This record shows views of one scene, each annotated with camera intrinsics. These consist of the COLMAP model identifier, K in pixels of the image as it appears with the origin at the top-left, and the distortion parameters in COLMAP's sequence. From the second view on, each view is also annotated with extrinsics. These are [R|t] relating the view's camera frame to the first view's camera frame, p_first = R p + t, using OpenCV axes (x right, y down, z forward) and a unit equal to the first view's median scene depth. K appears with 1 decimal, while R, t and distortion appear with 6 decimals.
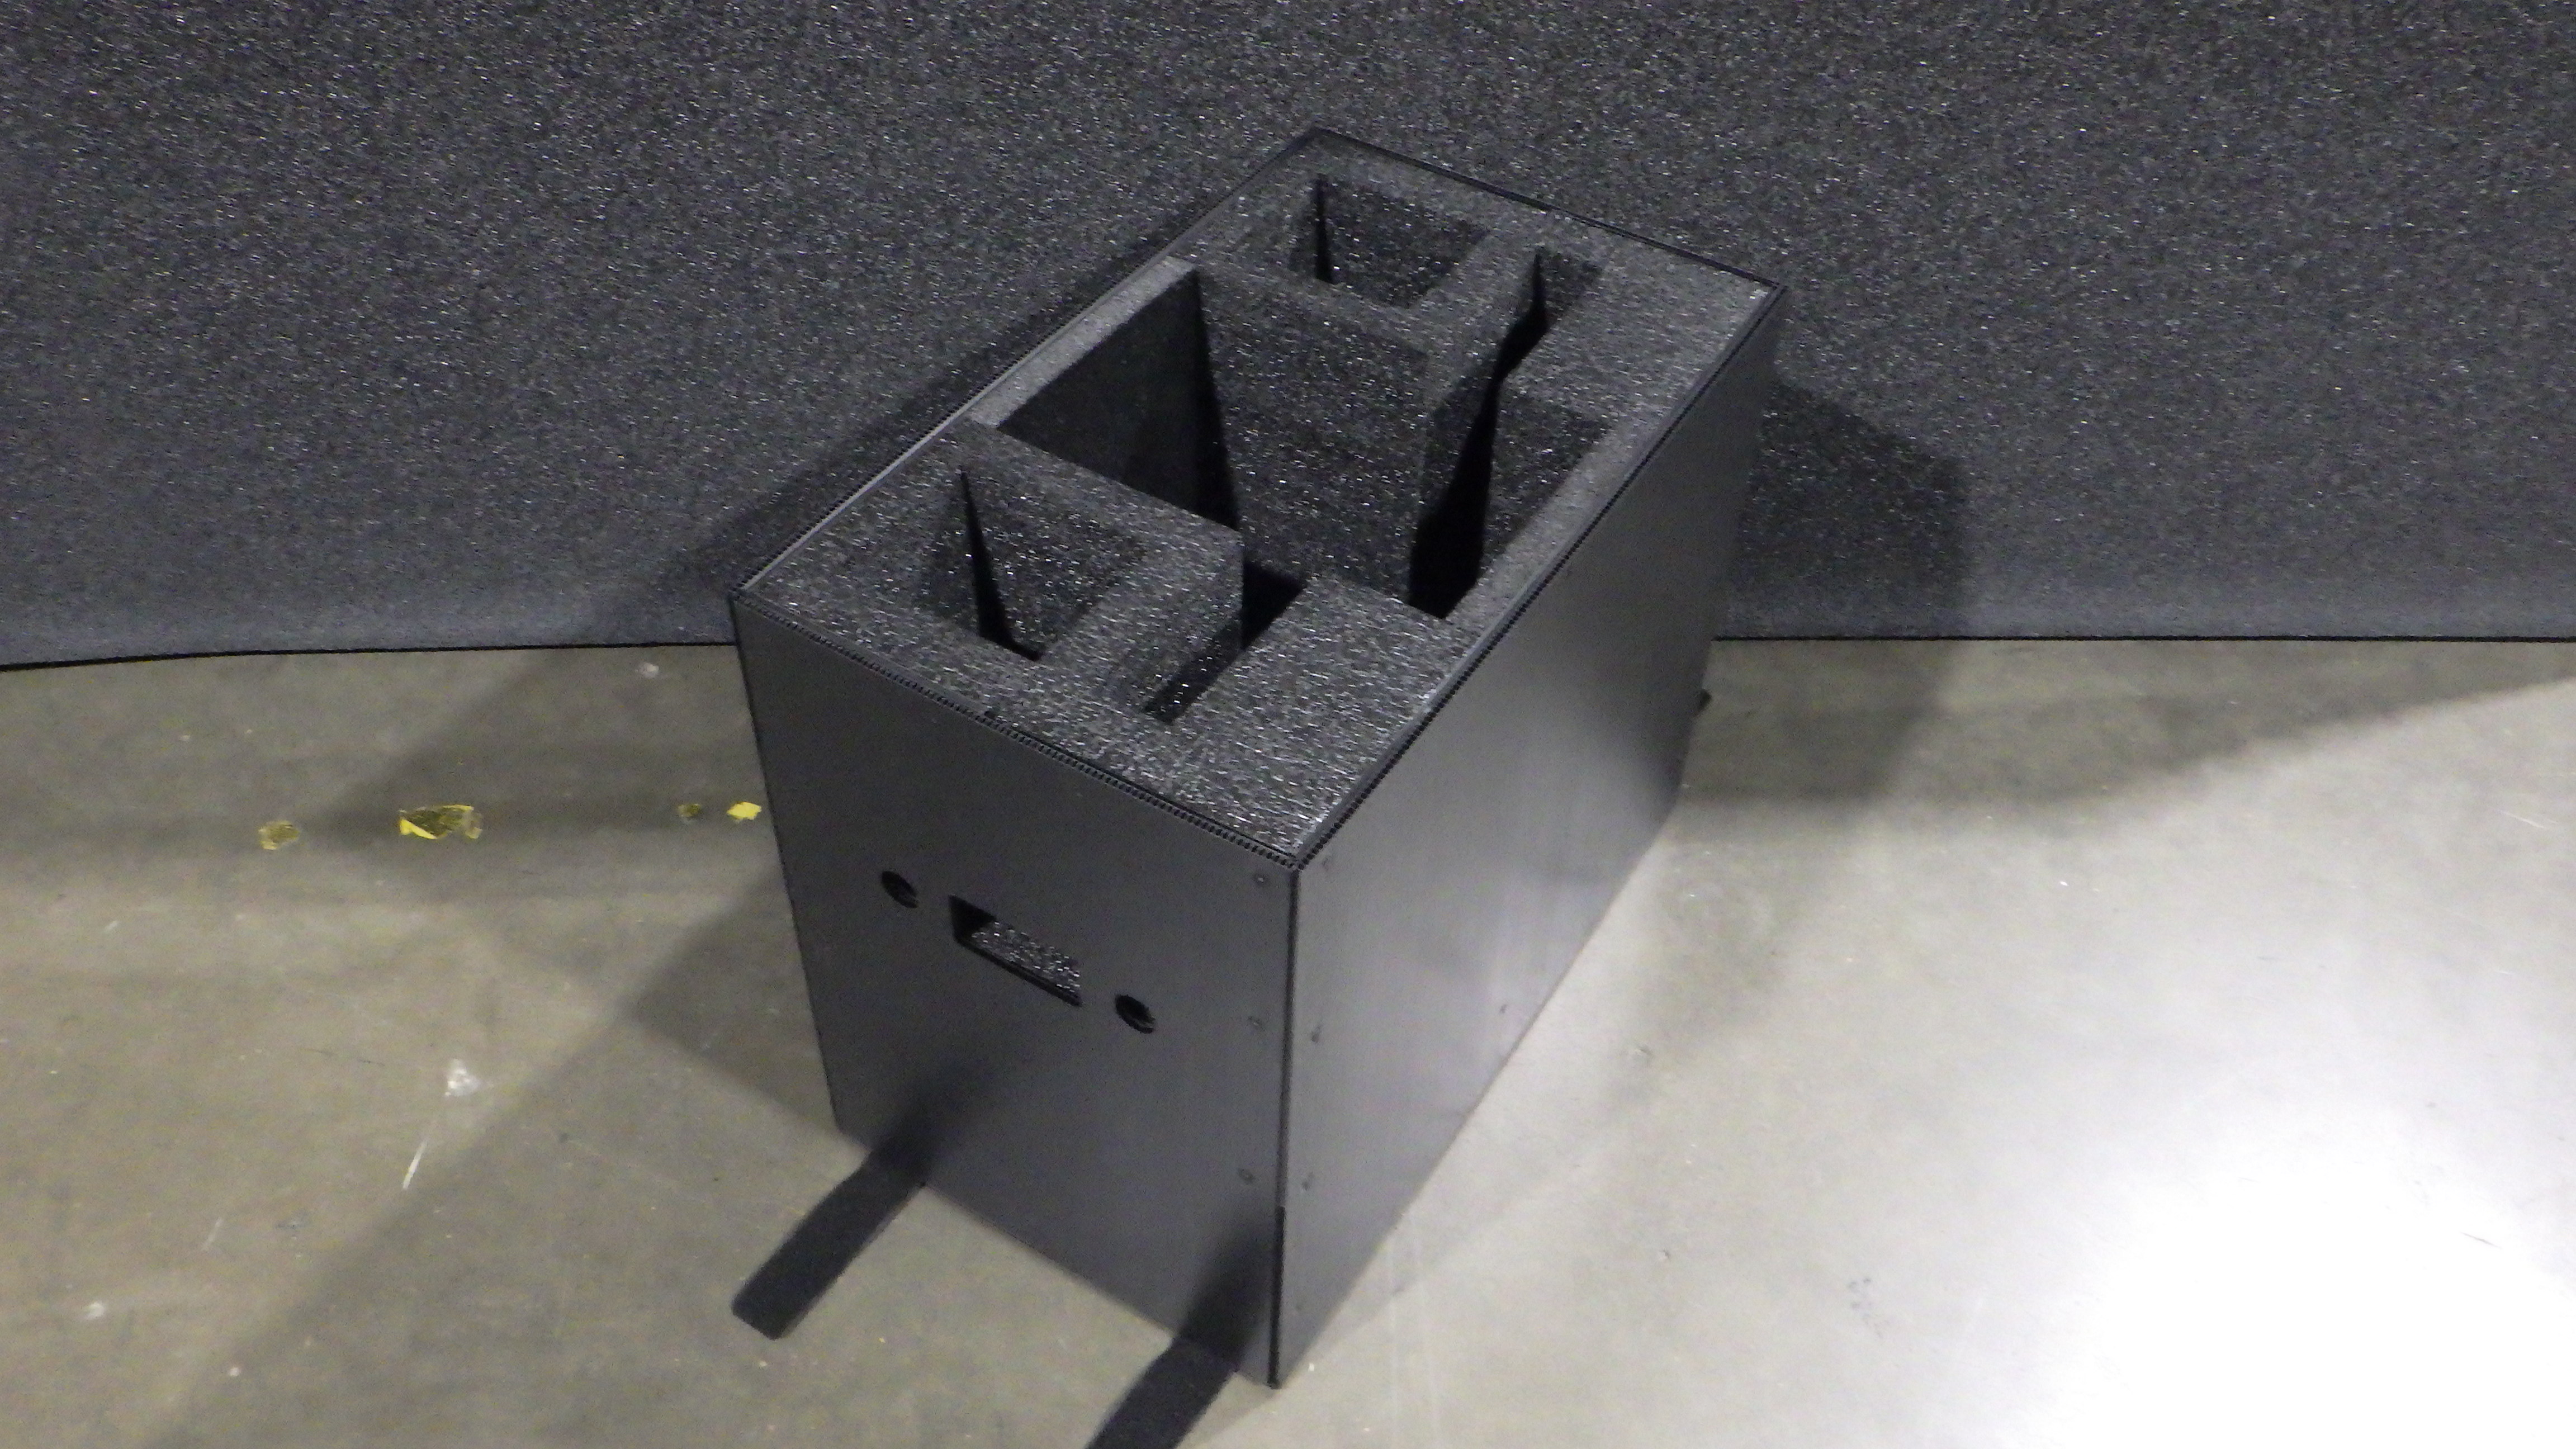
lens RADIAL K [[2113.3, 0, 1306.6], [0, 2113.3, 723.8], [0, 0, 1]] dist [-0.008777, 0.010421]
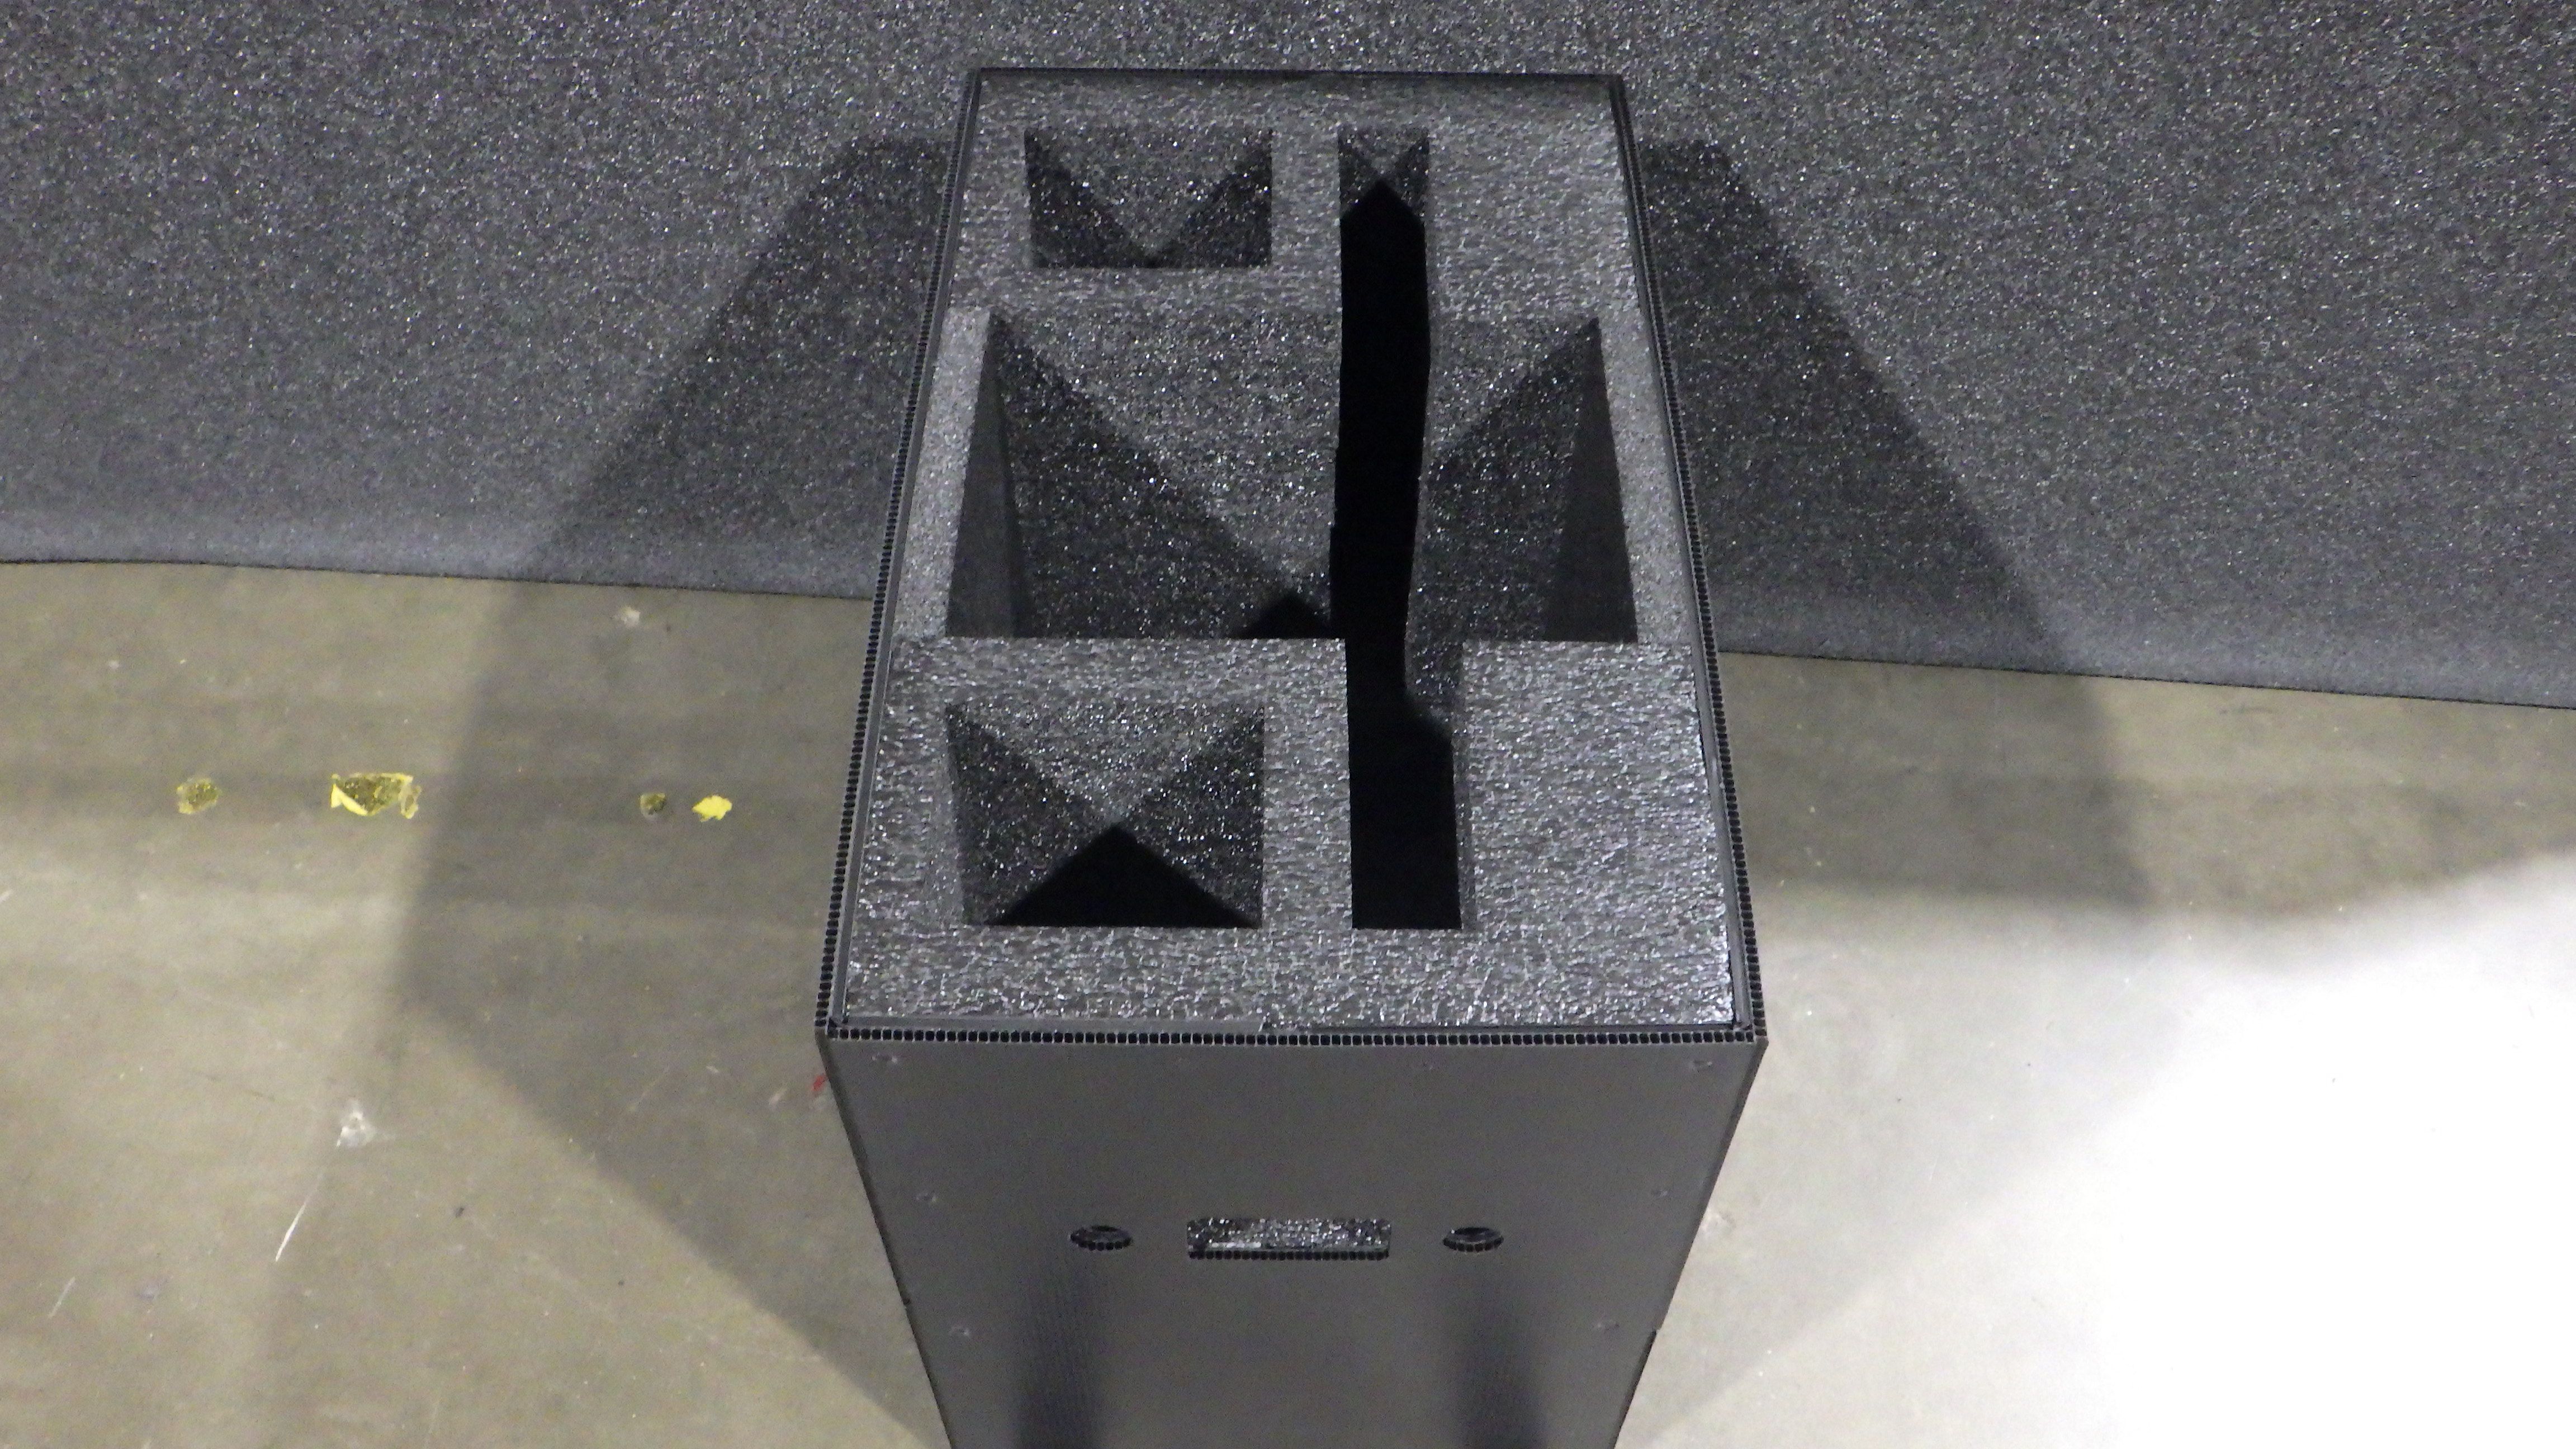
lens RADIAL K [[2113.3, 0, 1306.2], [0, 2113.3, 722.1], [0, 0, 1]] dist [-0.008777, 0.010421]
pose [[0.992776, 0.081182, -0.088342, 0.050997], [-0.068600, 0.988170, 0.137164, -0.131327], [0.098432, -0.130113, 0.986601, 0.174450]]
